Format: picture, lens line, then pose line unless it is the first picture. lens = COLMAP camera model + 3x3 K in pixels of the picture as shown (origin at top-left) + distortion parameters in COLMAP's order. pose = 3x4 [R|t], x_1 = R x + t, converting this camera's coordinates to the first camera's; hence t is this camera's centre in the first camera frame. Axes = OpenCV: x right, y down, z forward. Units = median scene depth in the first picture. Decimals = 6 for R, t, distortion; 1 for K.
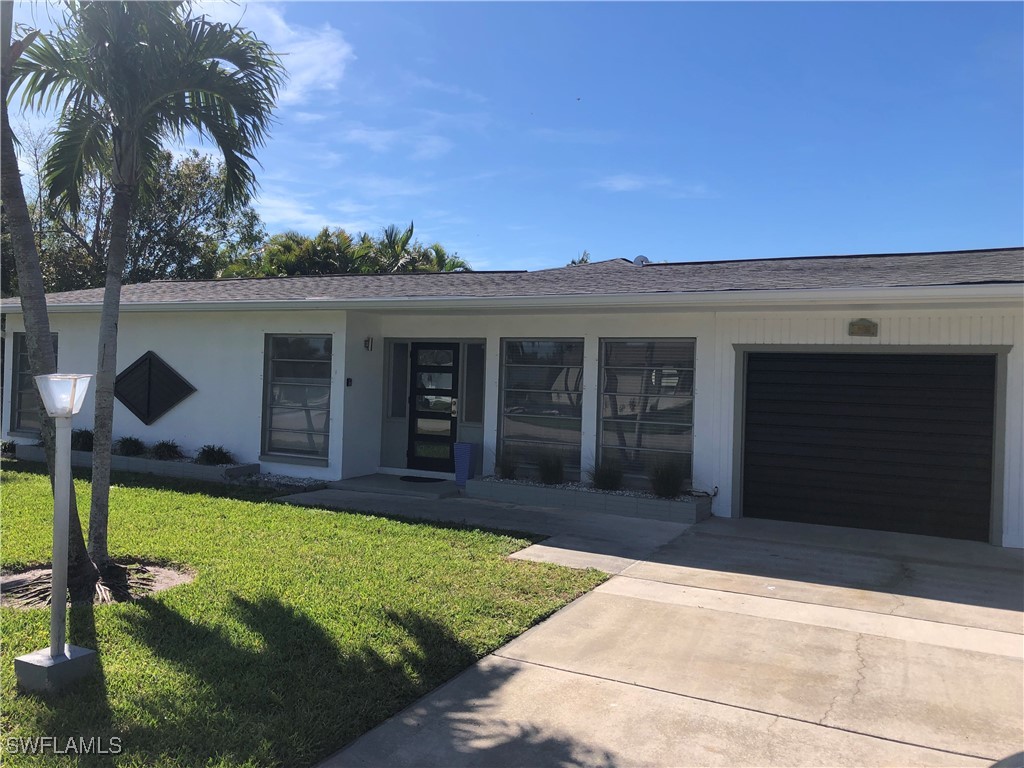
lens RADIAL K [[833.6, 0, 509.3], [0, 833.6, 383.8], [0, 0, 1]] dist [0.005169, 0.028683]
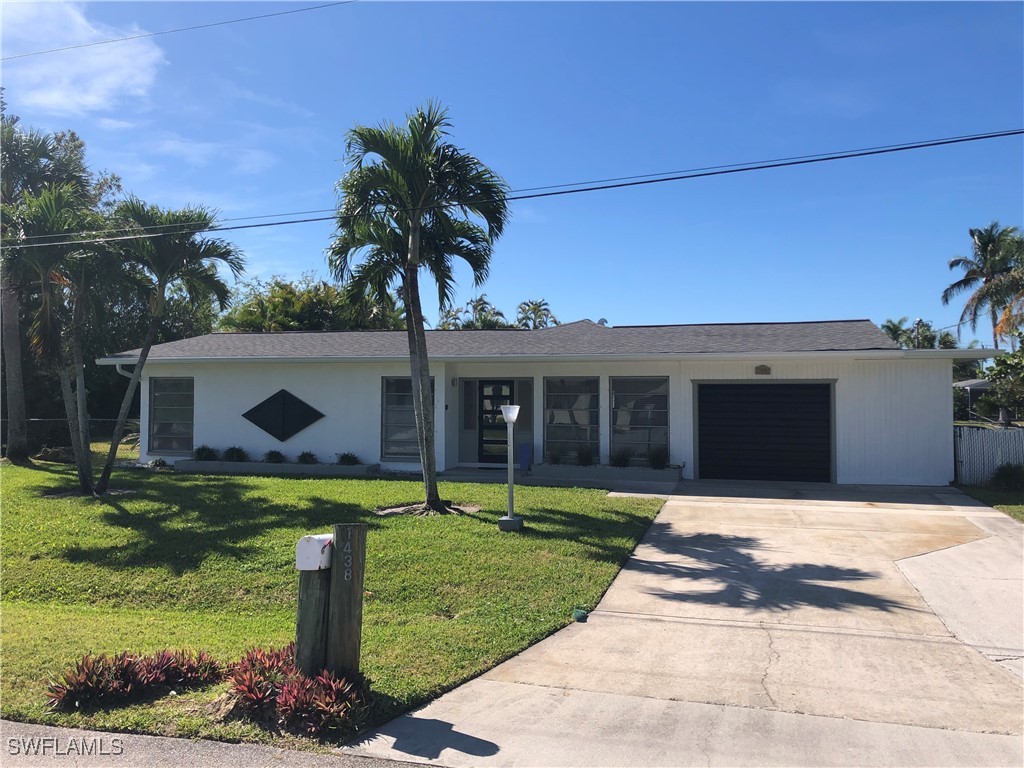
lens RADIAL K [[833.6, 0, 520.9], [0, 833.6, 413.8], [0, 0, 1]] dist [0.005169, 0.028683]
pose [[0.978324, -0.026948, 0.205318, -0.374564], [0.024900, 0.999611, 0.012552, -0.005954], [-0.205576, -0.007167, 0.978615, -0.536728]]
